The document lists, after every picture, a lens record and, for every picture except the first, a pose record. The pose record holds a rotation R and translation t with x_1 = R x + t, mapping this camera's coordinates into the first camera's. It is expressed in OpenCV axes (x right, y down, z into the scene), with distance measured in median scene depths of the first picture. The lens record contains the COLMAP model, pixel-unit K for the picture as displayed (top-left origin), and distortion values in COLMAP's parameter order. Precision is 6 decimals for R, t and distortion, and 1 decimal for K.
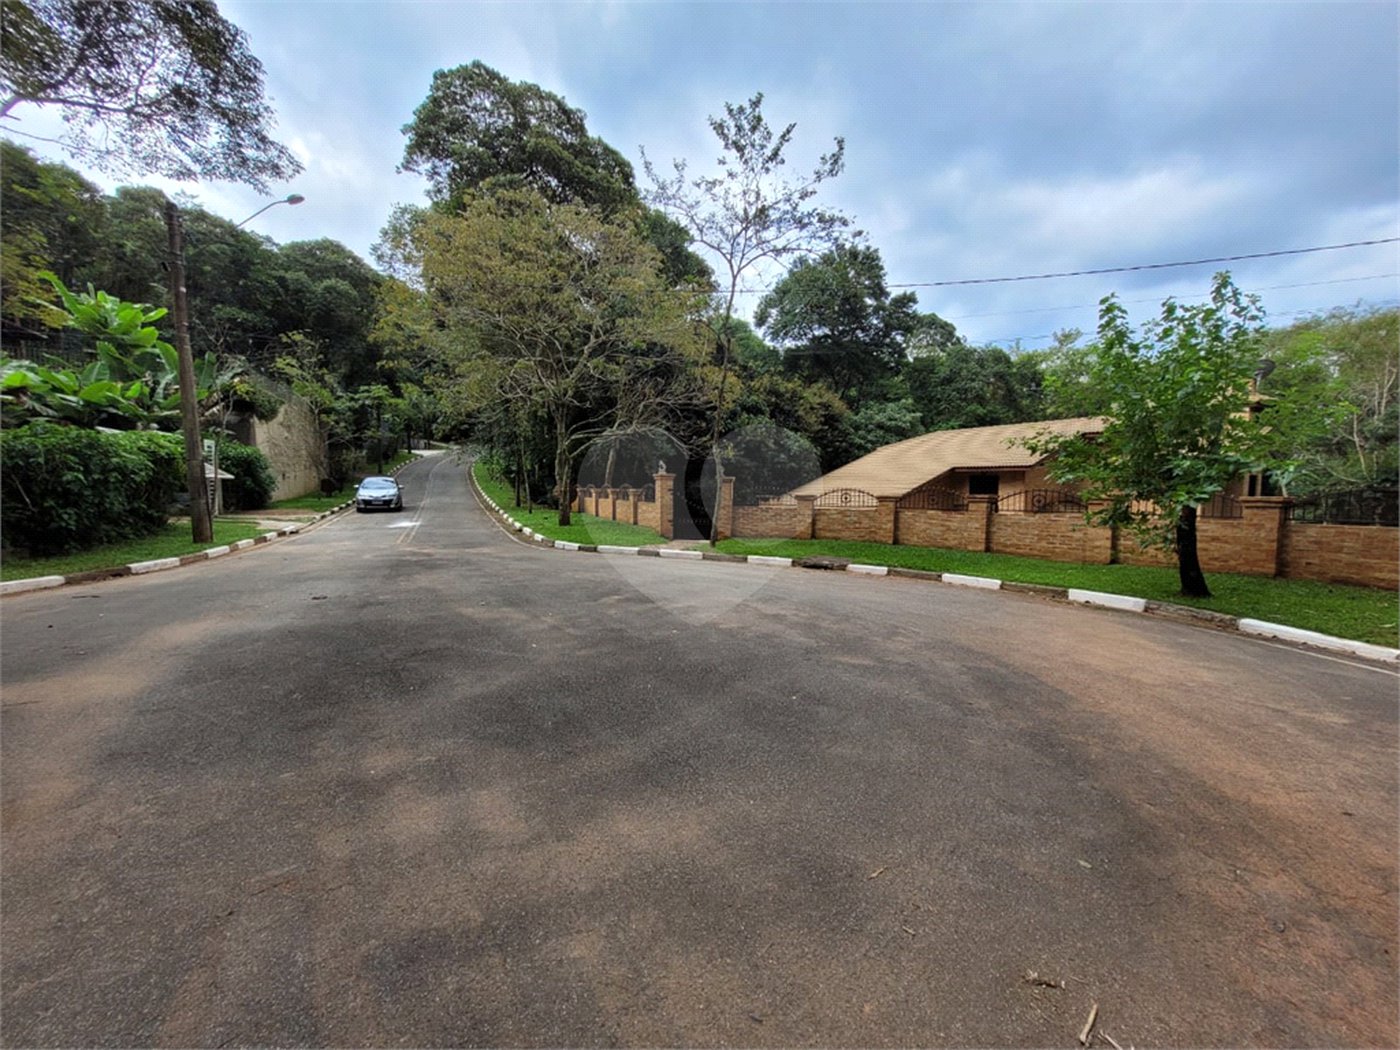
lens RADIAL K [[567.5, 0, 697.5], [0, 567.5, 518.2], [0, 0, 1]] dist [0.002227, 0.000285]
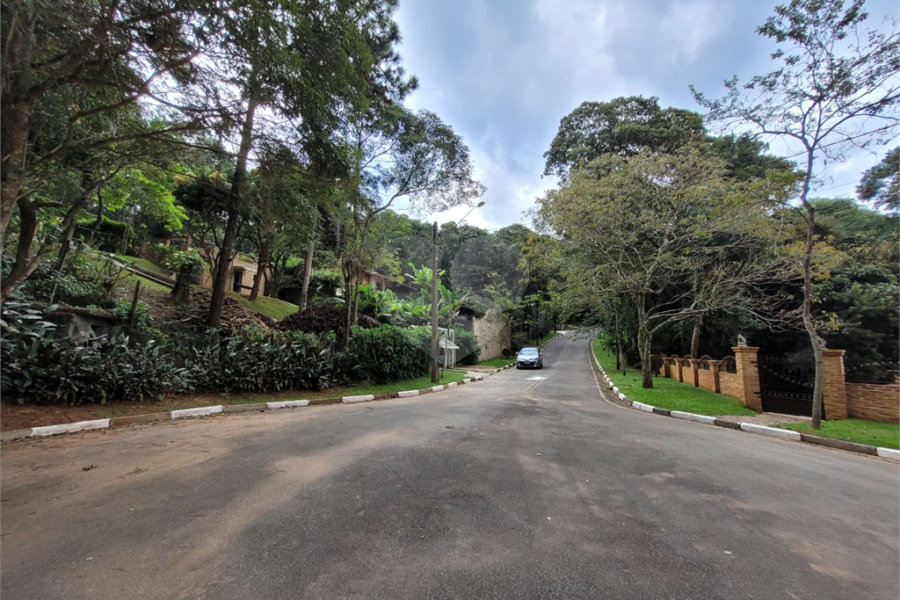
lens RADIAL K [[349.3, 0, 450.0], [0, 349.3, 300.0], [0, 0, 1]] dist [0.001186, -0.000512]
pose [[0.698070, -0.093569, -0.709889, 0.027616], [-0.052640, 0.982036, -0.181203, -0.015313], [0.714092, 0.163861, 0.680604, 0.137217]]
